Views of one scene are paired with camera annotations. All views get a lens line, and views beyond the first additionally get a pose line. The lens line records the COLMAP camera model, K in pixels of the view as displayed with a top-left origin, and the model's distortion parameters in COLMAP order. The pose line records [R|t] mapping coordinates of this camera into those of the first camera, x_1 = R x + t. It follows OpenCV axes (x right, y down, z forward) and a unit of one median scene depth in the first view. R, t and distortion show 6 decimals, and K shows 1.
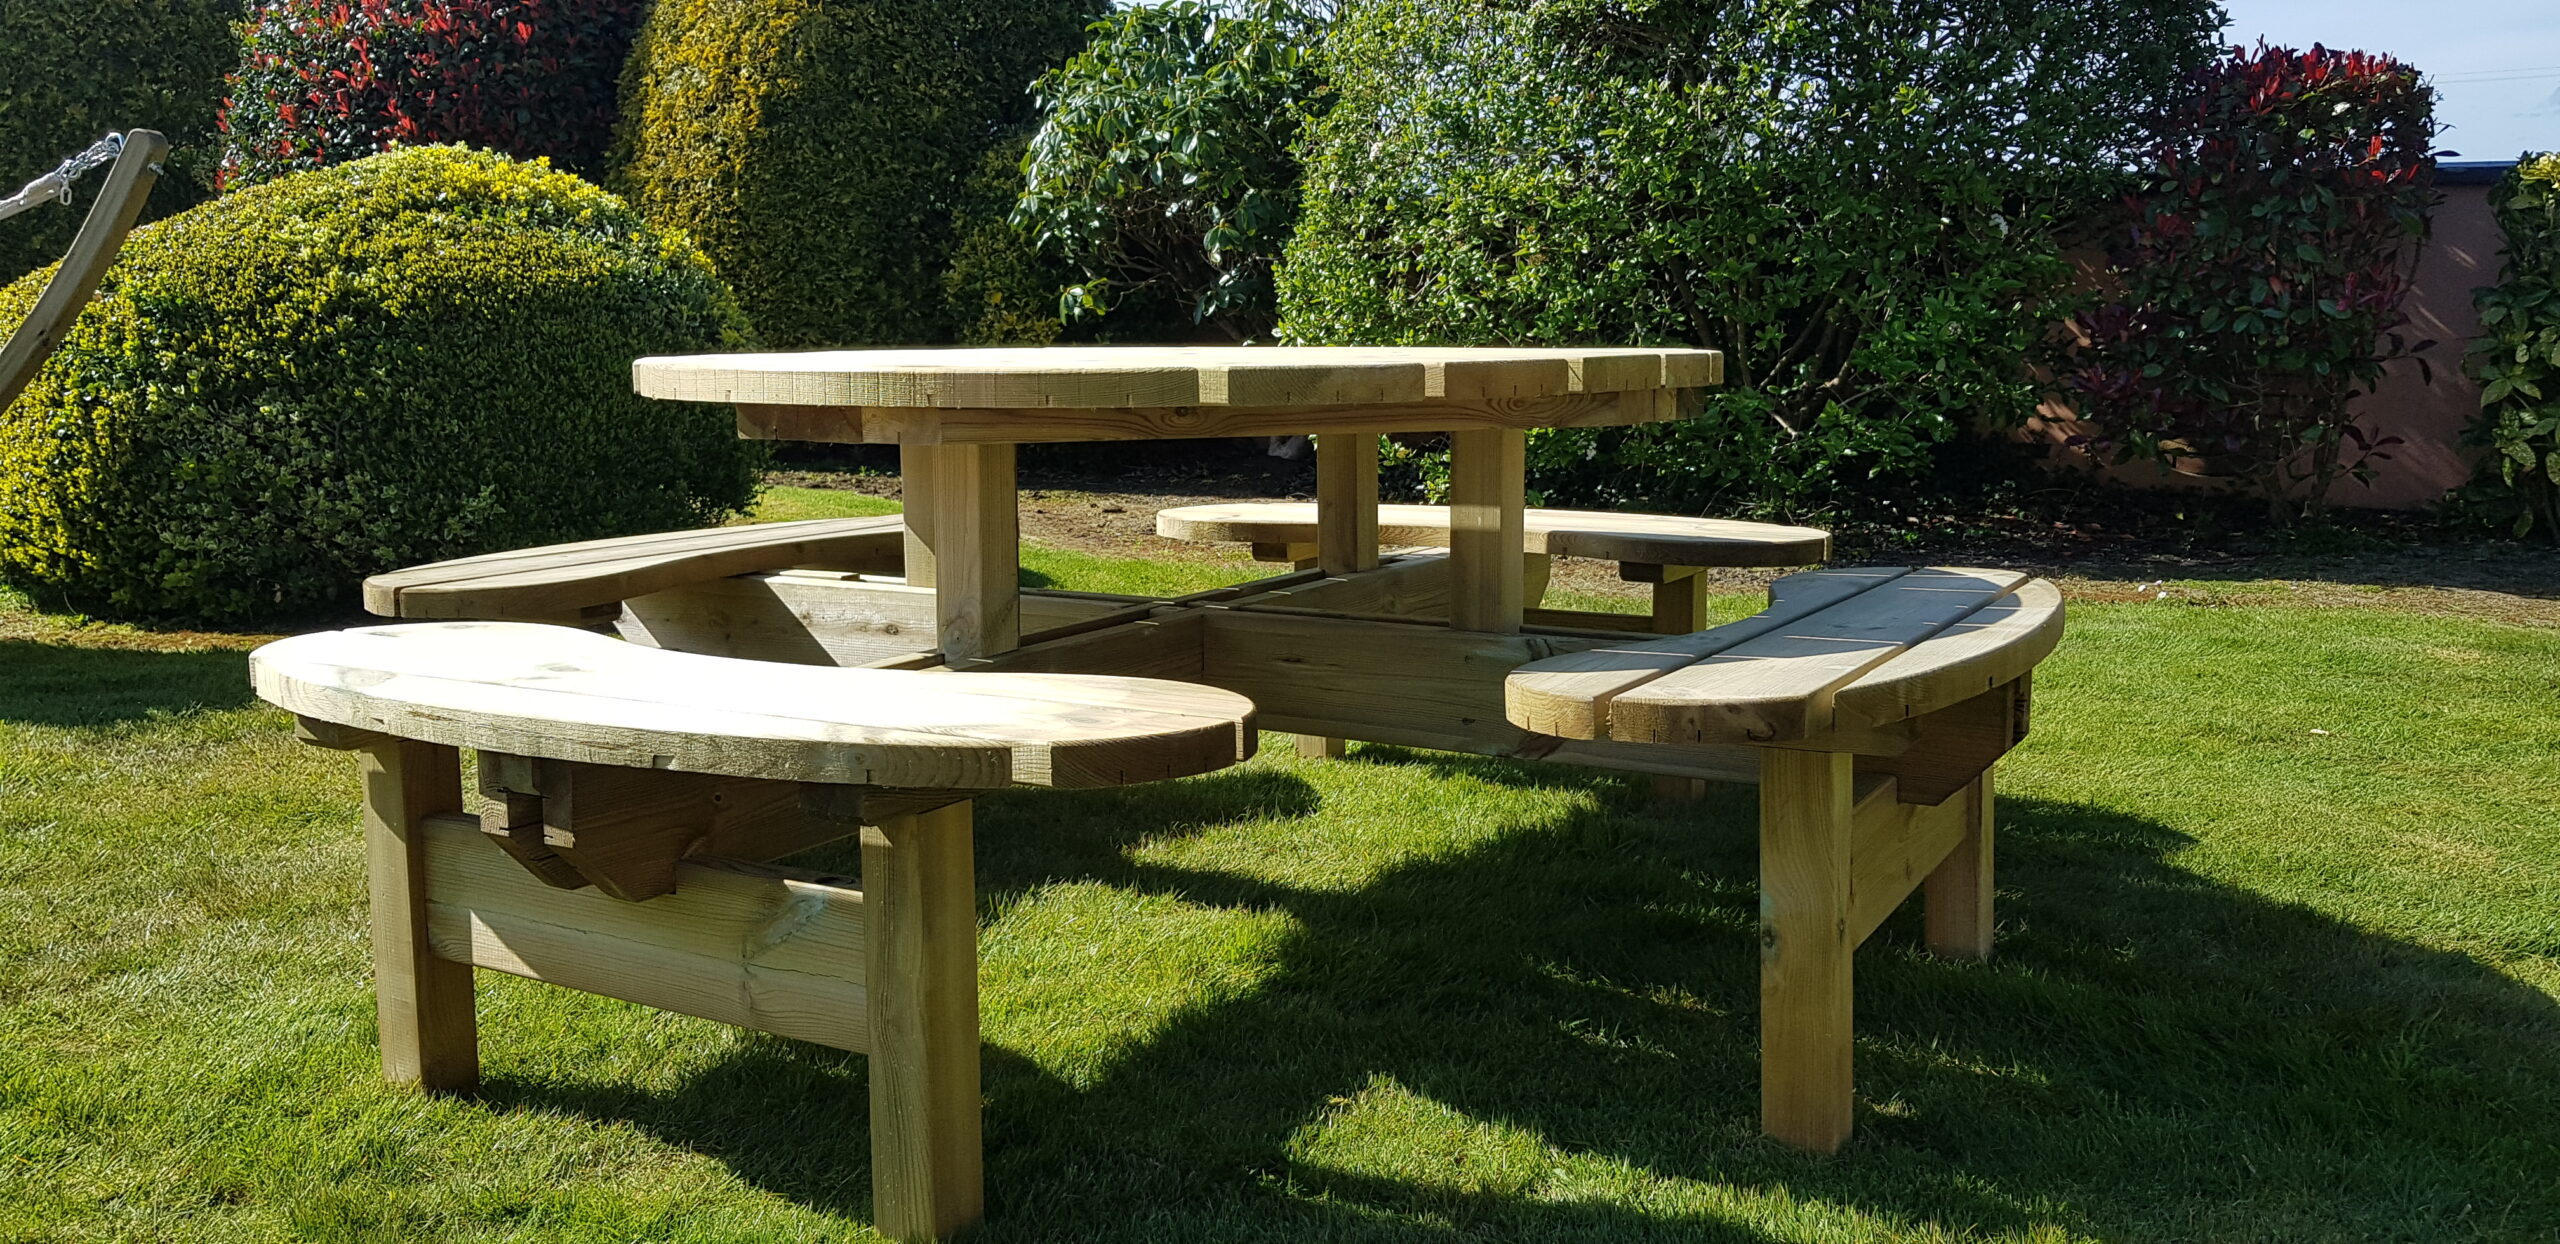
lens RADIAL K [[1957.9, 0, 1253.6], [0, 1957.9, 576.5], [0, 0, 1]] dist [0.080733, -0.131374]
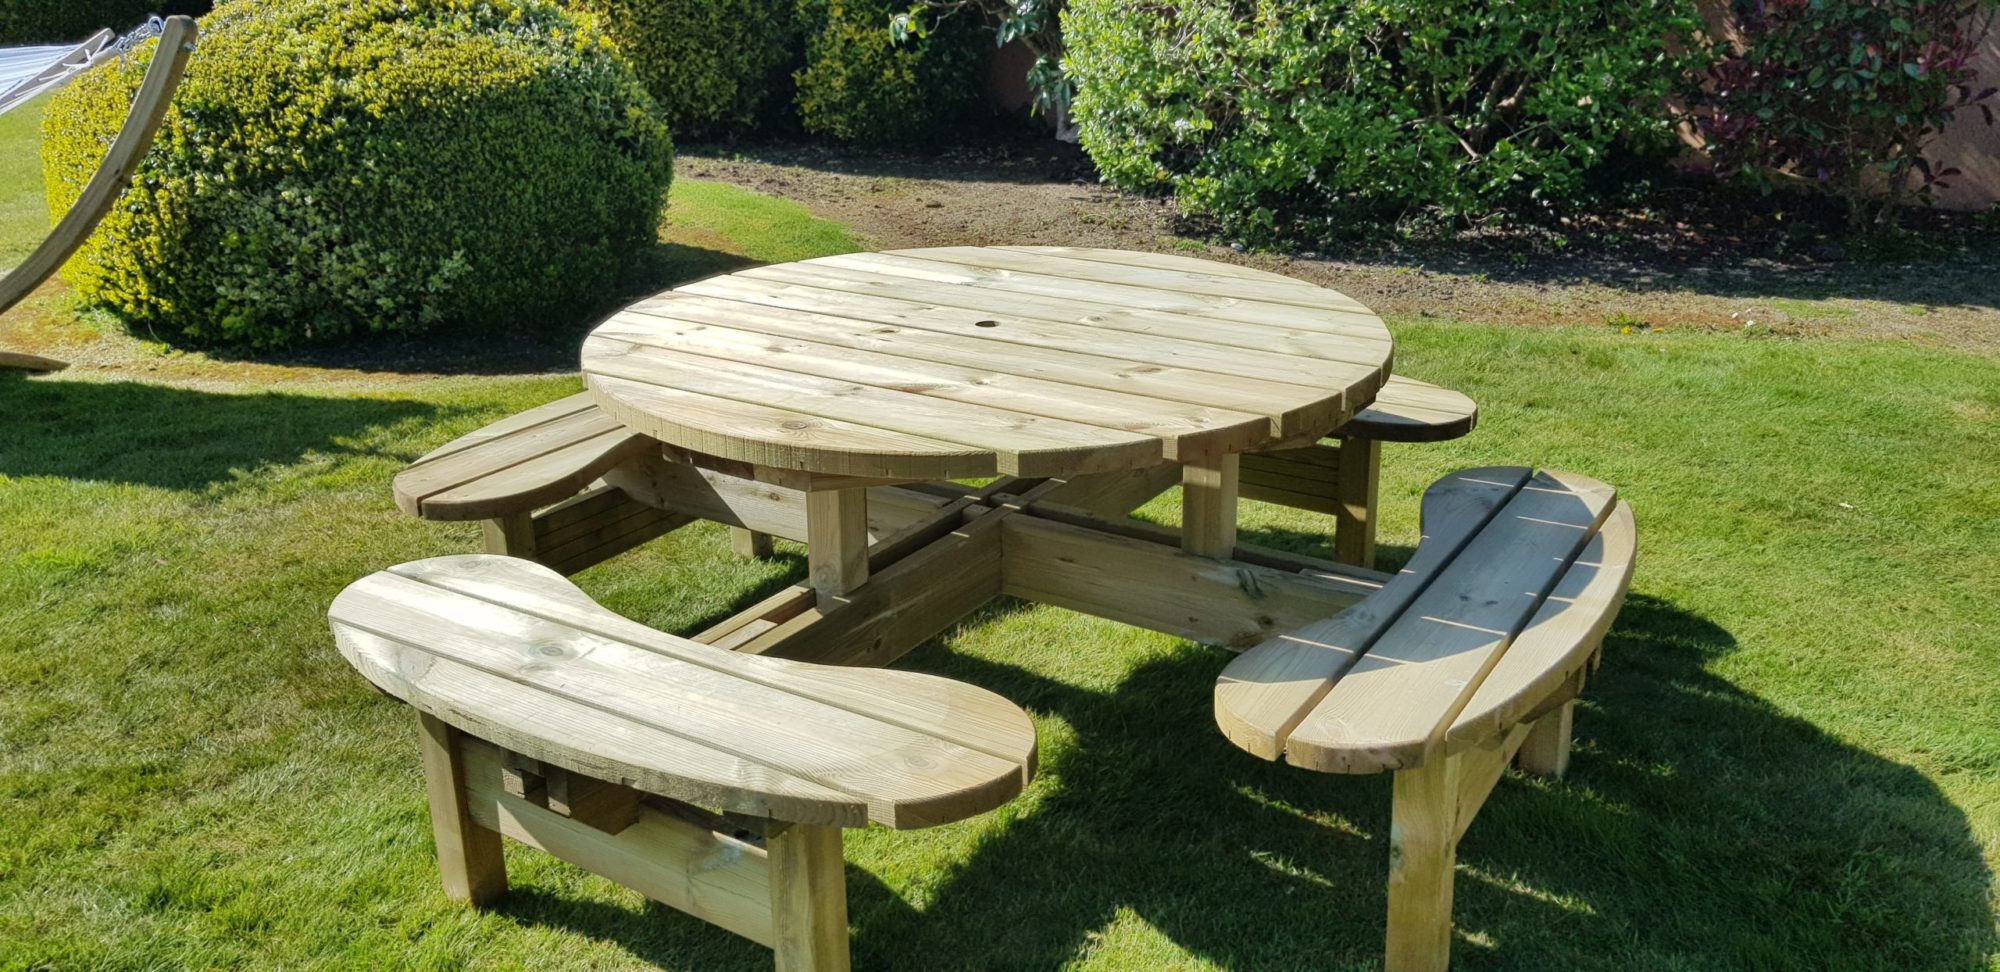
lens RADIAL K [[1529.6, 0, 994.0], [0, 1529.6, 454.2], [0, 0, 1]] dist [0.080733, -0.131374]
pose [[0.999448, 0.003747, -0.033000, 0.001957], [0.002994, 0.979407, 0.201873, -0.118252], [0.033077, -0.201861, 0.978856, -0.017500]]
